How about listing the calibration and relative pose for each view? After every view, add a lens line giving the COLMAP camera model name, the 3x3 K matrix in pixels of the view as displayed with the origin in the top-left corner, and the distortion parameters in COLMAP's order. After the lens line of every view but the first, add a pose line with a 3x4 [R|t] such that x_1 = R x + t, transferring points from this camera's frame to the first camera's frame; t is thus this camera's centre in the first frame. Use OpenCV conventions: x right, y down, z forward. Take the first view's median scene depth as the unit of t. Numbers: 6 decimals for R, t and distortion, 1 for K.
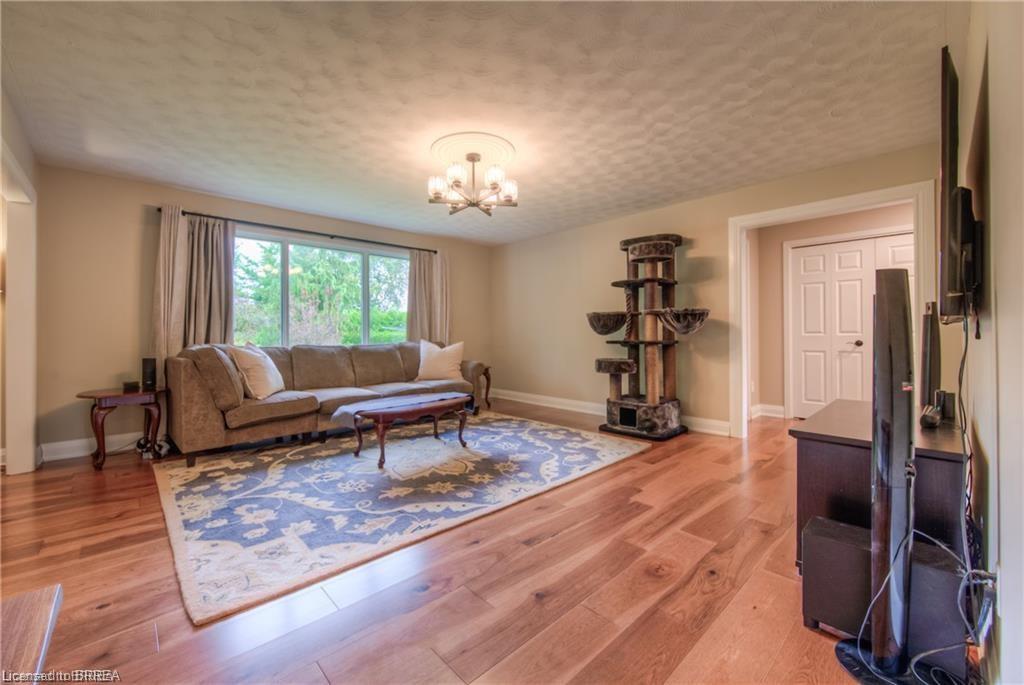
lens RADIAL K [[412.1, 0, 507.3], [0, 412.1, 335.0], [0, 0, 1]] dist [-0.003839, -0.000414]
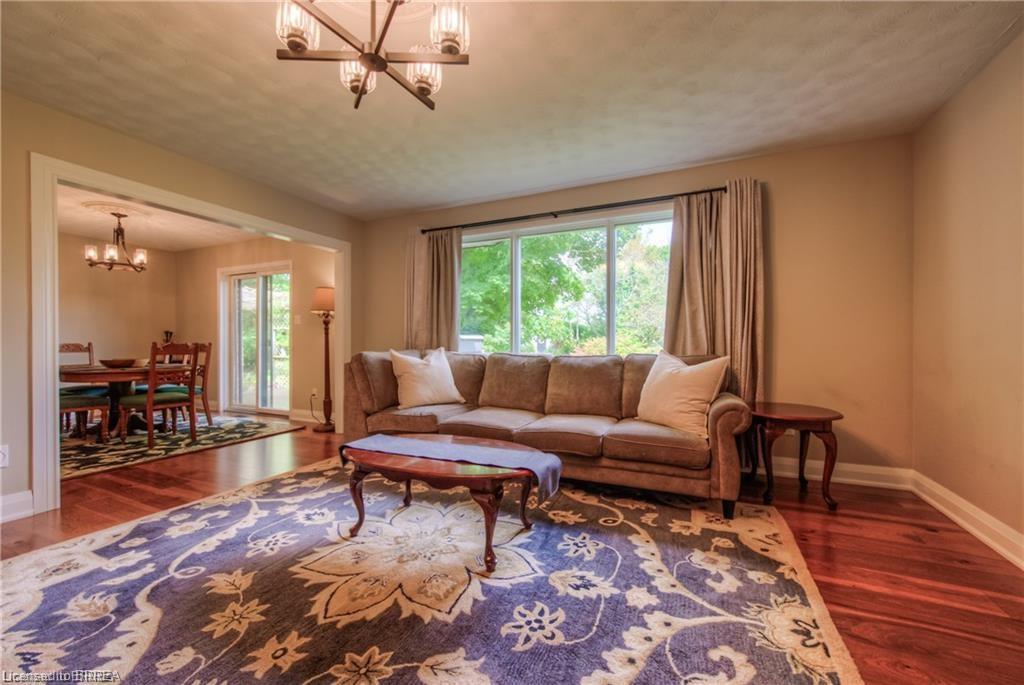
lens RADIAL K [[412.1, 0, 510.5], [0, 412.1, 345.3], [0, 0, 1]] dist [-0.003839, -0.000414]
pose [[0.368989, 0.010279, -0.929377, 0.483551], [-0.003456, 0.999947, 0.009687, -0.000531], [0.929427, -0.000363, 0.369005, 1.145038]]
